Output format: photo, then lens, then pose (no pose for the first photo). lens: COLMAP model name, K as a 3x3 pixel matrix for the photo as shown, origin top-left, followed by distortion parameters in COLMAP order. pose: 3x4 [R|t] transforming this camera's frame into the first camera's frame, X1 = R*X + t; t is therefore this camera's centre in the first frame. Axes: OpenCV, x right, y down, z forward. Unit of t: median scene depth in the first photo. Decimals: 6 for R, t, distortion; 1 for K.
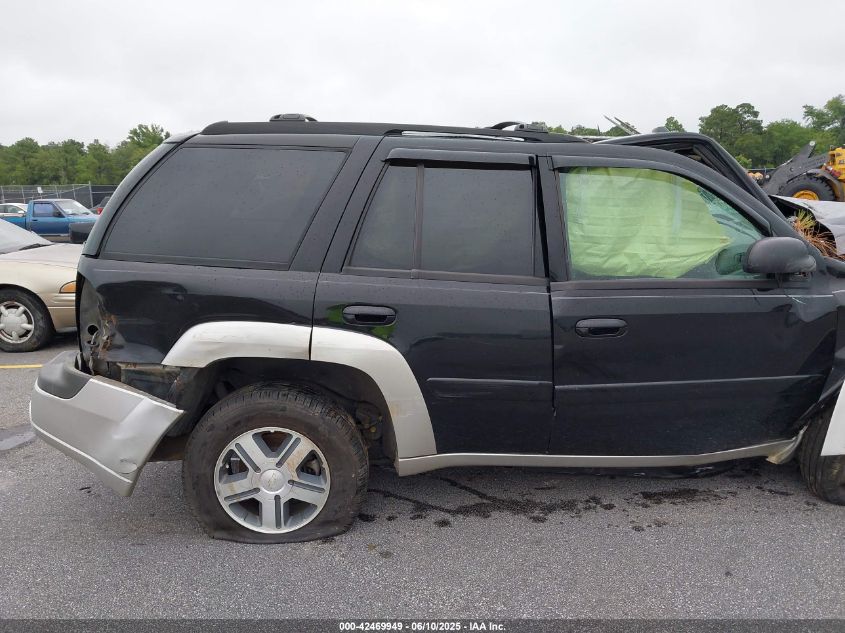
lens RADIAL K [[669.3, 0, 417.5], [0, 669.3, 316.5], [0, 0, 1]] dist [-0.003268, -0.005966]
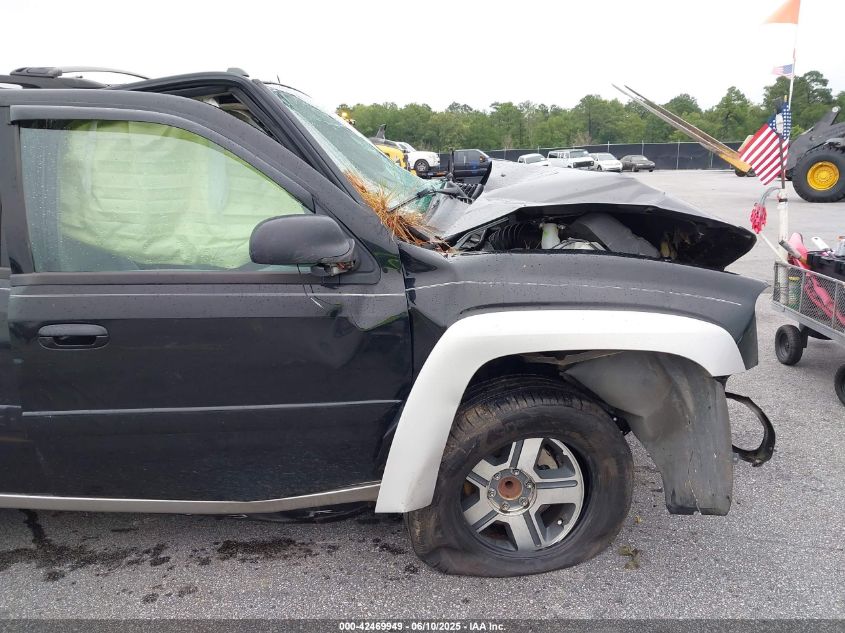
lens RADIAL K [[669.3, 0, 426.5], [0, 669.3, 317.6], [0, 0, 1]] dist [-0.003268, -0.005966]
pose [[0.997295, 0.008562, -0.073009, 0.649594], [-0.005967, 0.999345, 0.035683, -0.029683], [0.073267, -0.035151, 0.996693, 0.255176]]
